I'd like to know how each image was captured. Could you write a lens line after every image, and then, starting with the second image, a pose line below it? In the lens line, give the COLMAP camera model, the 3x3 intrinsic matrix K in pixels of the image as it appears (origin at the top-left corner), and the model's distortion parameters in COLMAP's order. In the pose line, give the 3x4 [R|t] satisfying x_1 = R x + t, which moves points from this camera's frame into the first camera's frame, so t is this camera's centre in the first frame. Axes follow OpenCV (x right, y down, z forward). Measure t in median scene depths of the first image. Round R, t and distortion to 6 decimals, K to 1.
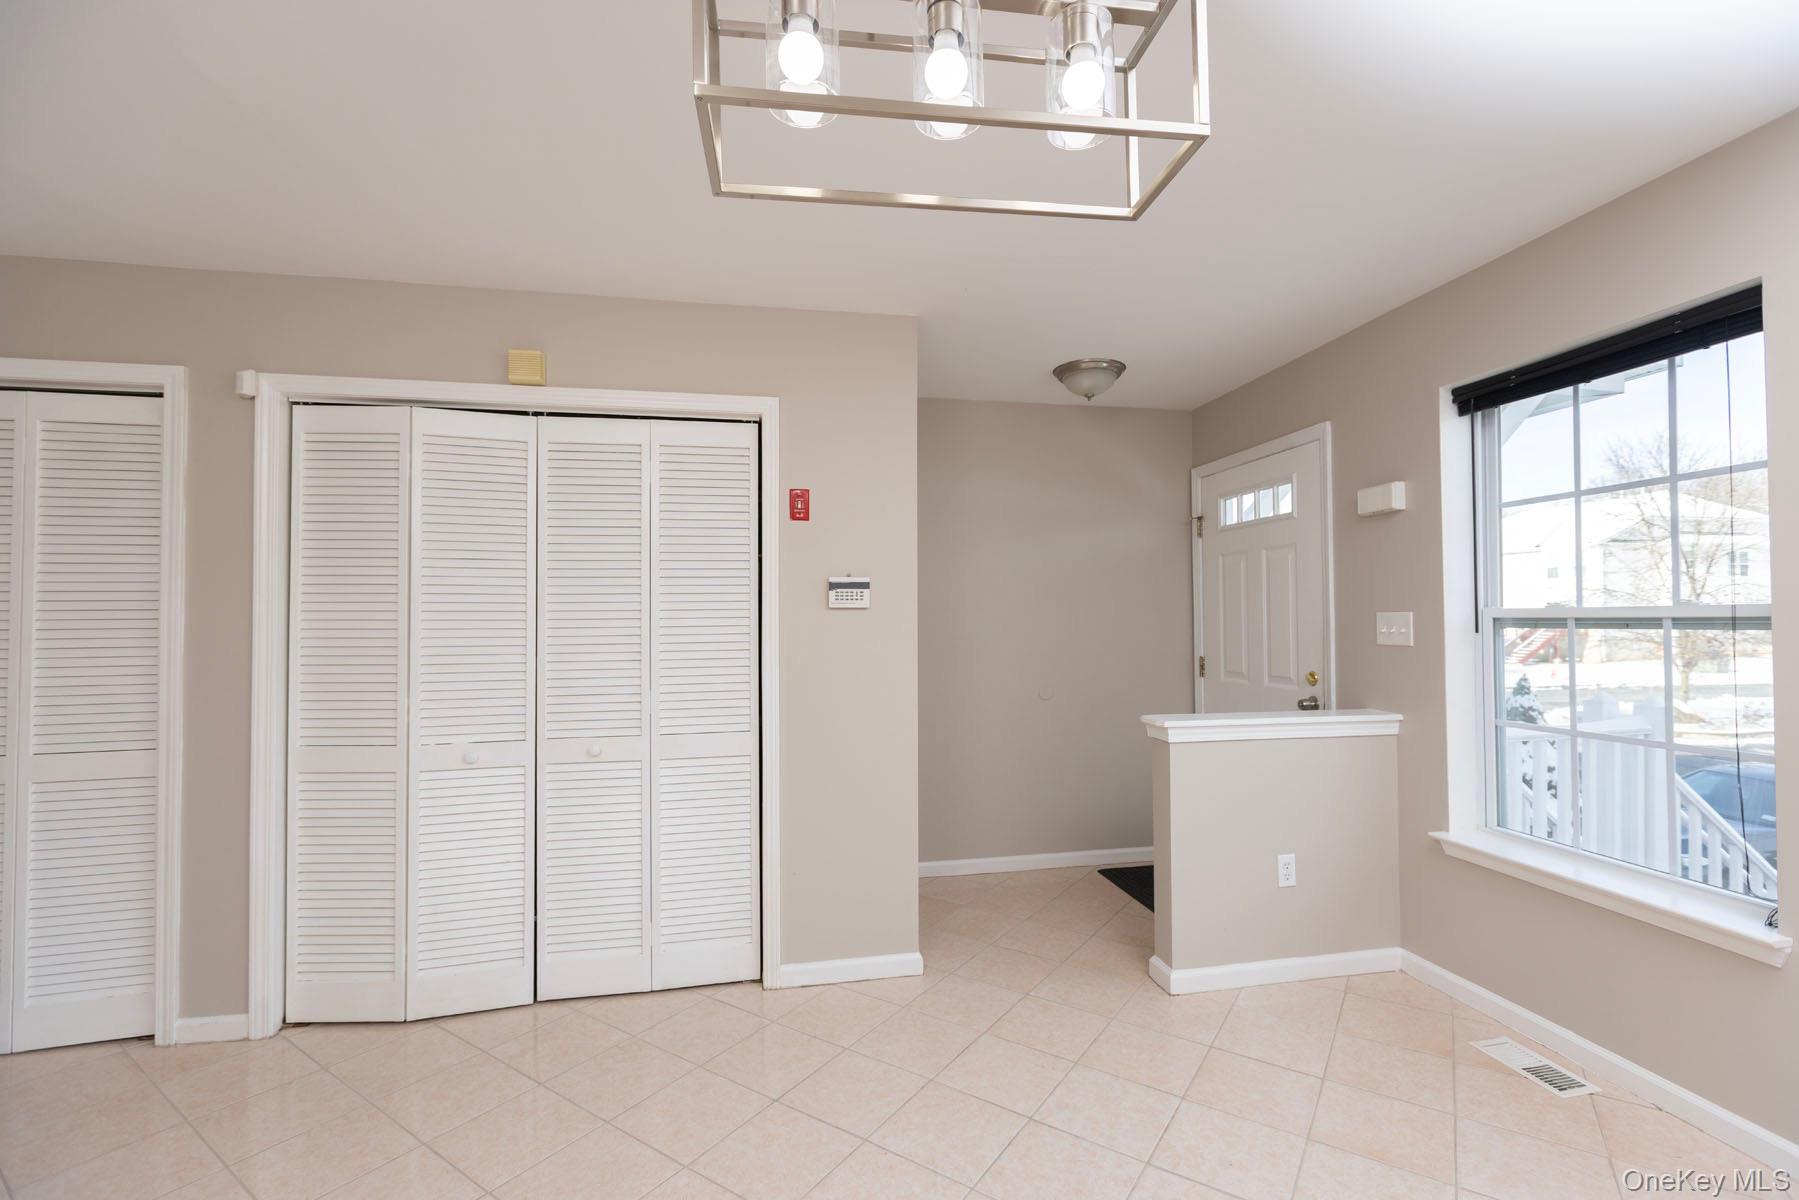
lens RADIAL K [[785.3, 0, 902.6], [0, 785.3, 606.2], [0, 0, 1]] dist [0.005368, -0.001760]
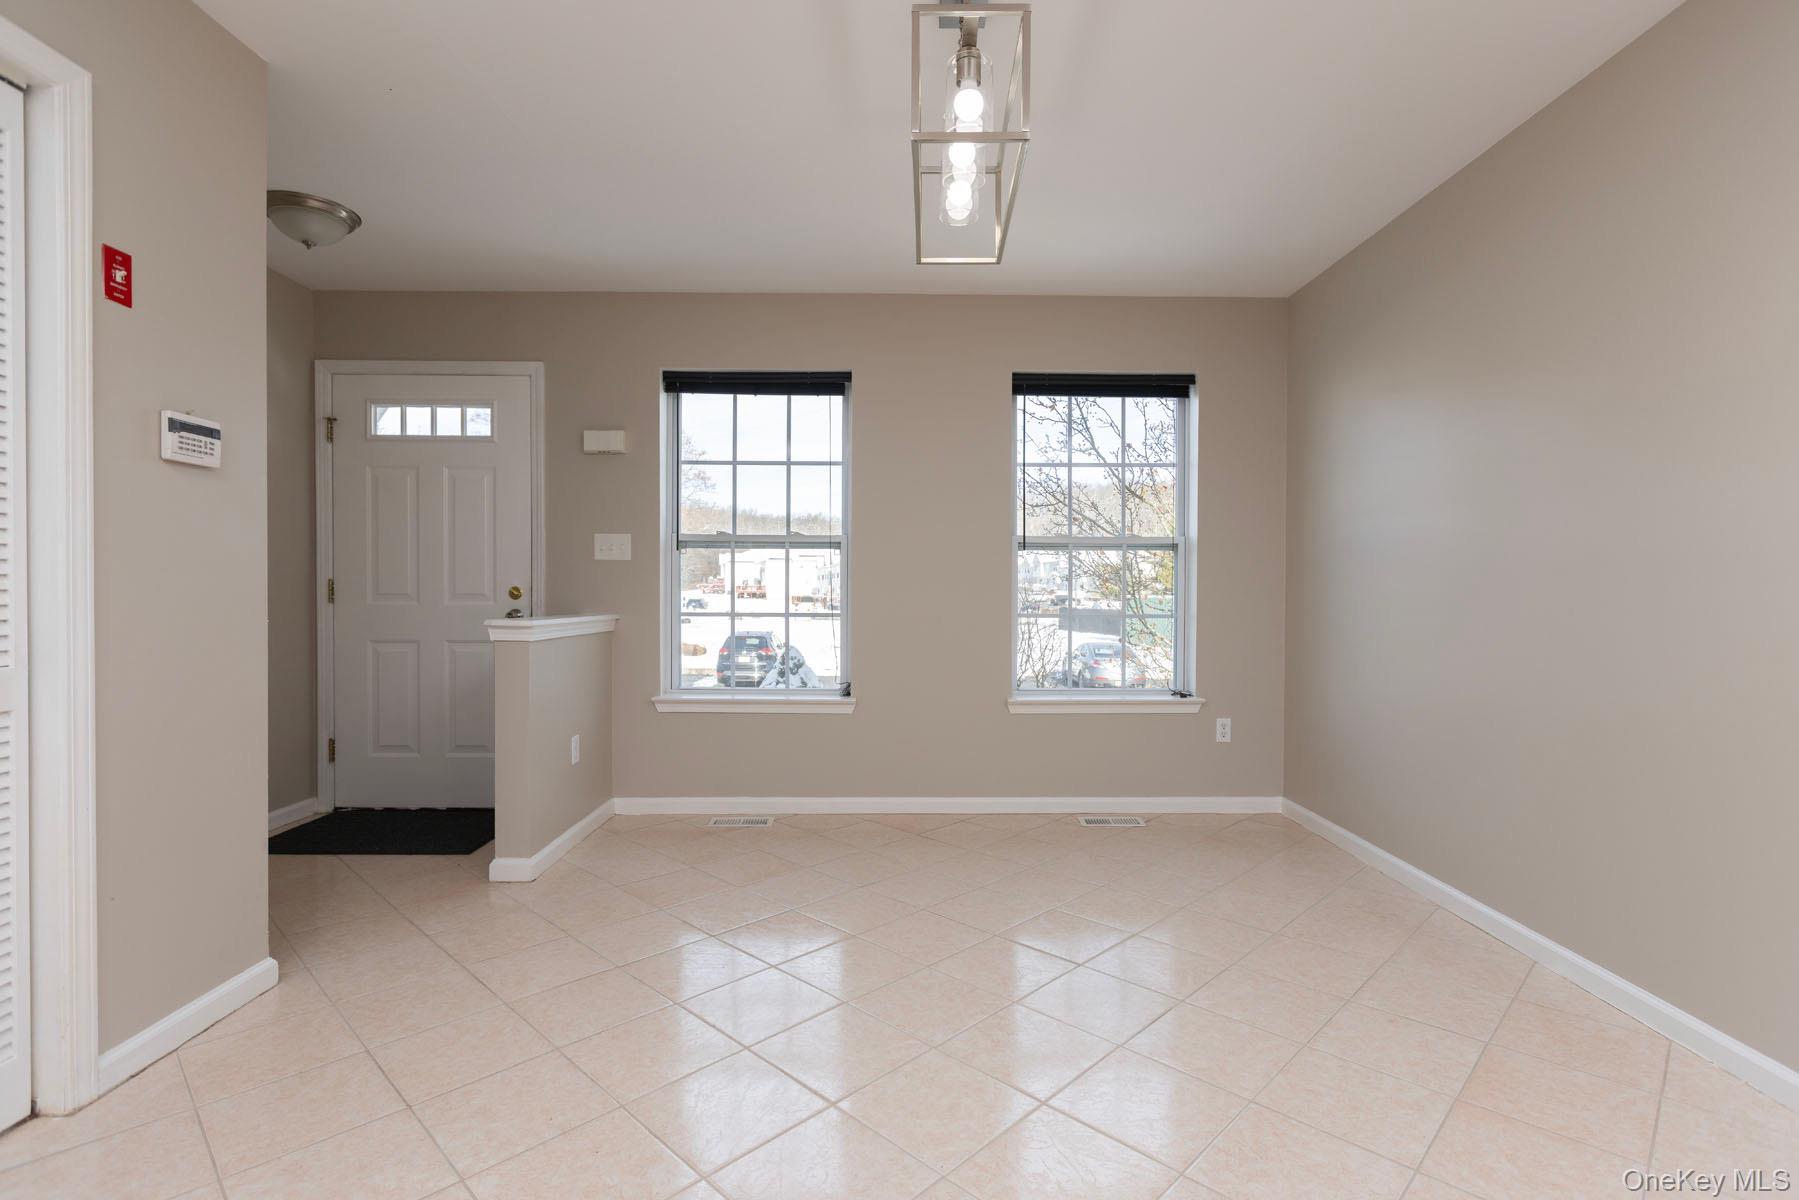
lens RADIAL K [[874.5, 0, 900.6], [0, 874.5, 601.8], [0, 0, 1]] dist [0.000586, -0.000340]
pose [[0.175506, -0.002596, 0.984475, -0.666520], [-0.028689, 0.999558, 0.007750, 0.092003], [-0.984060, -0.029604, 0.175354, 0.299017]]
